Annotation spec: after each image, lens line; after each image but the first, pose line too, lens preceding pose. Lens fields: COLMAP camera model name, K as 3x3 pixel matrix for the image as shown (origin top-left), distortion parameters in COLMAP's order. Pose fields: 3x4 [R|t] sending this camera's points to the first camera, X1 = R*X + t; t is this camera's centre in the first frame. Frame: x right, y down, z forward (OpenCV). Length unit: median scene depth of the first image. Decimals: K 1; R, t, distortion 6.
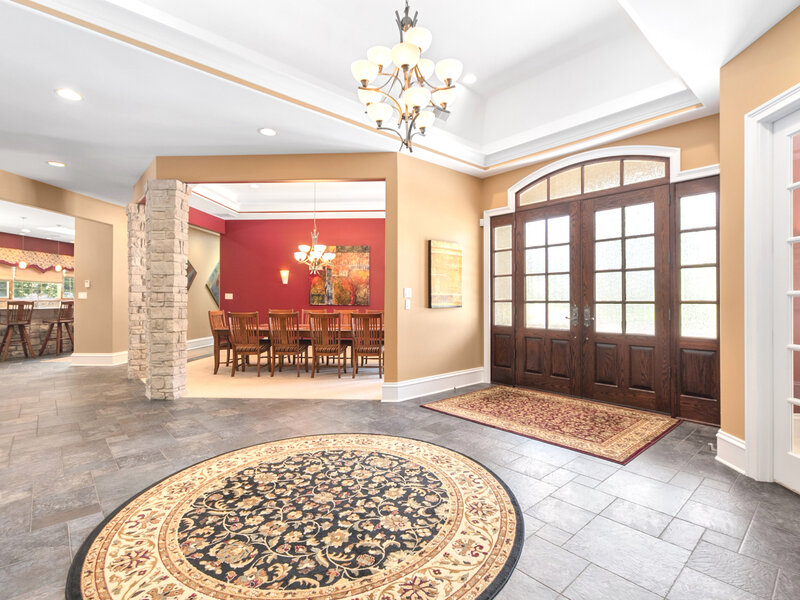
lens RADIAL K [[397.5, 0, 407.6], [0, 397.5, 297.0], [0, 0, 1]] dist [0.006160, -0.000949]
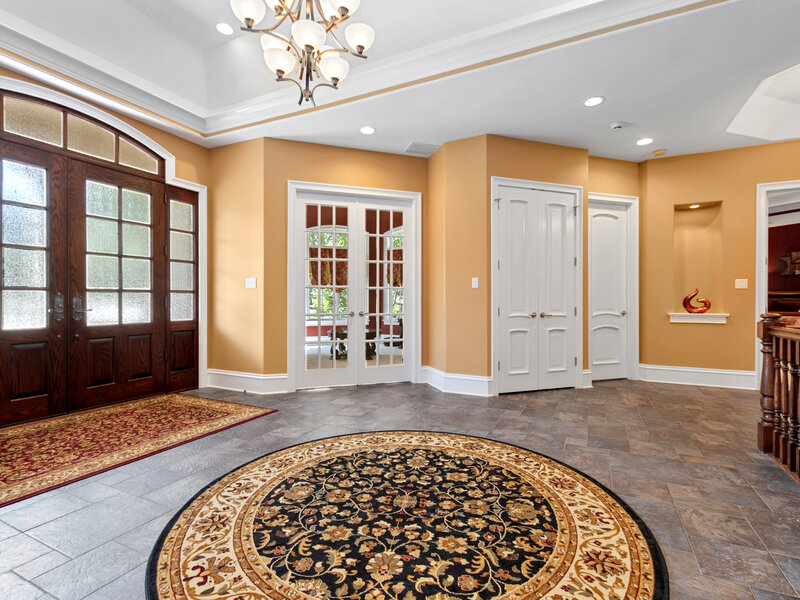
lens RADIAL K [[397.5, 0, 407.6], [0, 397.5, 297.0], [0, 0, 1]] dist [0.006160, -0.000949]
pose [[-0.378723, 0.006133, 0.925490, -0.999049], [-0.007324, 0.999927, -0.009624, 0.057334], [-0.925481, -0.010423, -0.378651, 1.289191]]
